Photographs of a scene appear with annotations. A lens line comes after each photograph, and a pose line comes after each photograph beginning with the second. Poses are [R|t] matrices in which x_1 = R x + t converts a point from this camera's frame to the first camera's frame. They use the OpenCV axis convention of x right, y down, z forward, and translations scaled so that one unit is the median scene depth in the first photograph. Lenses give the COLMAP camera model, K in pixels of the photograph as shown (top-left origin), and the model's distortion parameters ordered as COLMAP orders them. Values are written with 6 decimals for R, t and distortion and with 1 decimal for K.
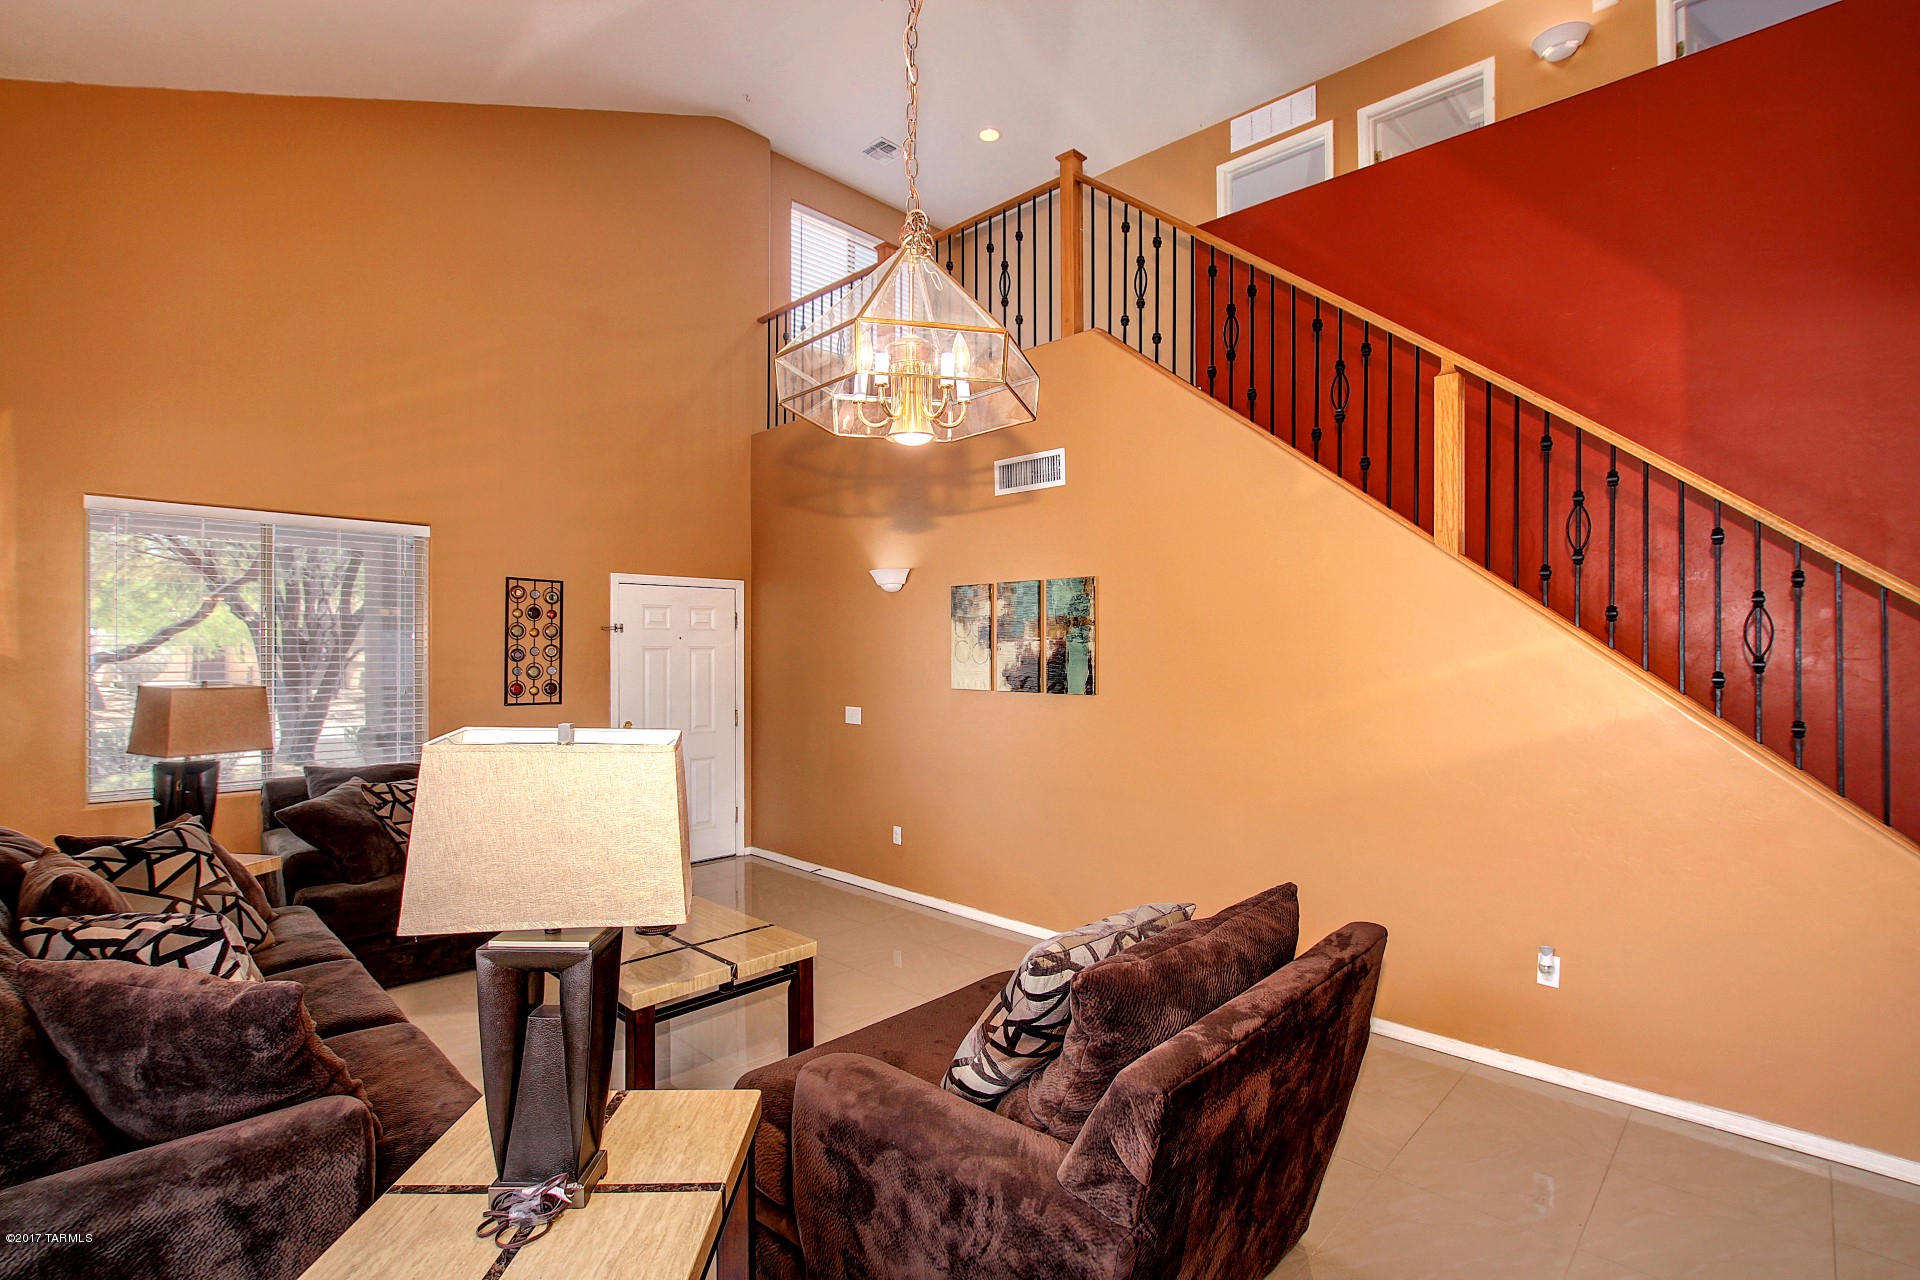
lens RADIAL K [[892.7, 0, 970.2], [0, 892.7, 643.0], [0, 0, 1]] dist [-0.036095, 0.006417]
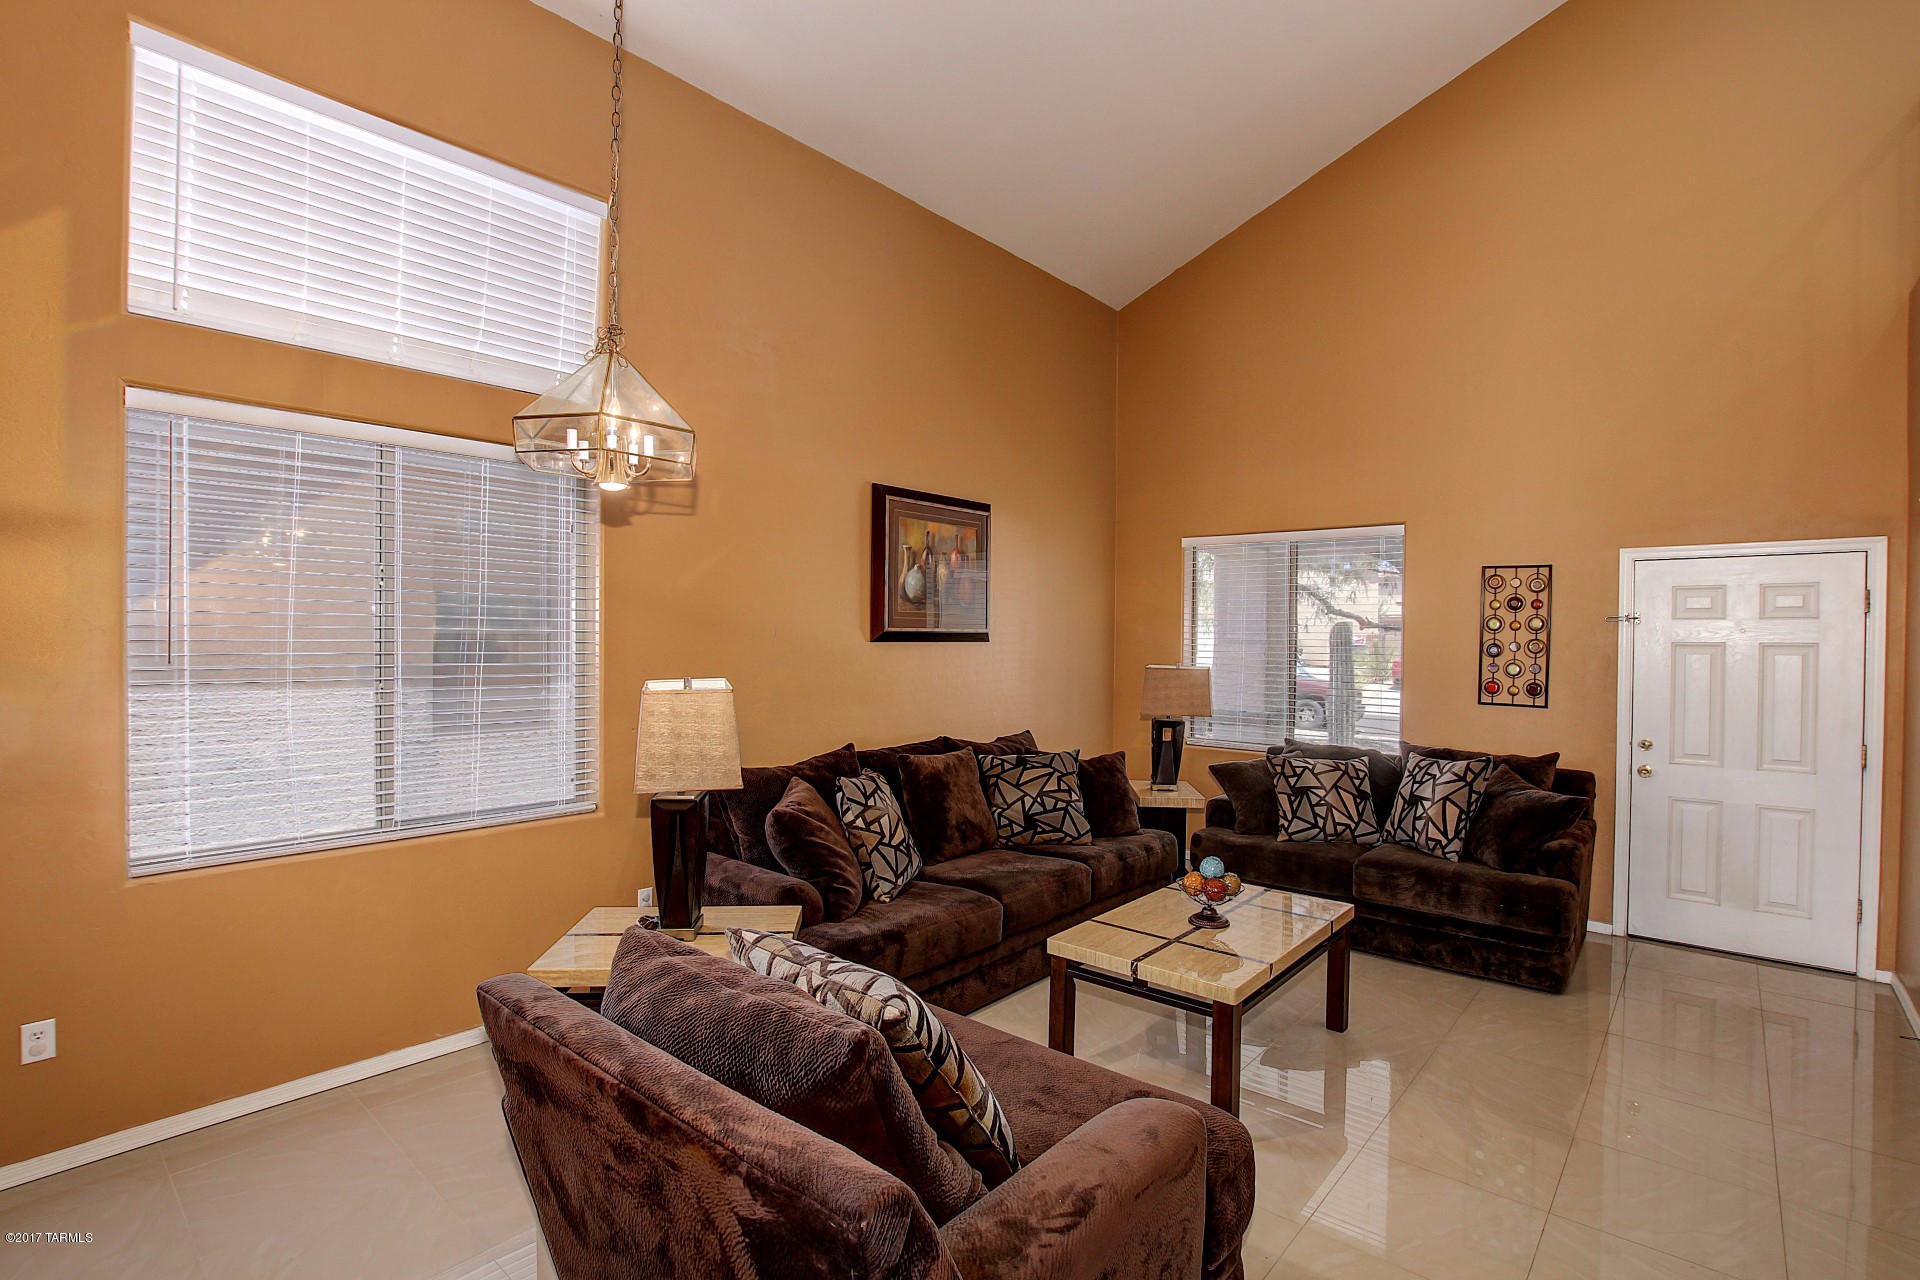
lens RADIAL K [[892.7, 0, 961.7], [0, 892.7, 641.1], [0, 0, 1]] dist [-0.036095, 0.006417]
pose [[0.054936, 0.004045, -0.998482, 0.367748], [-0.003948, 0.999985, 0.003834, 0.002821], [0.998482, 0.003732, 0.054951, 0.395528]]
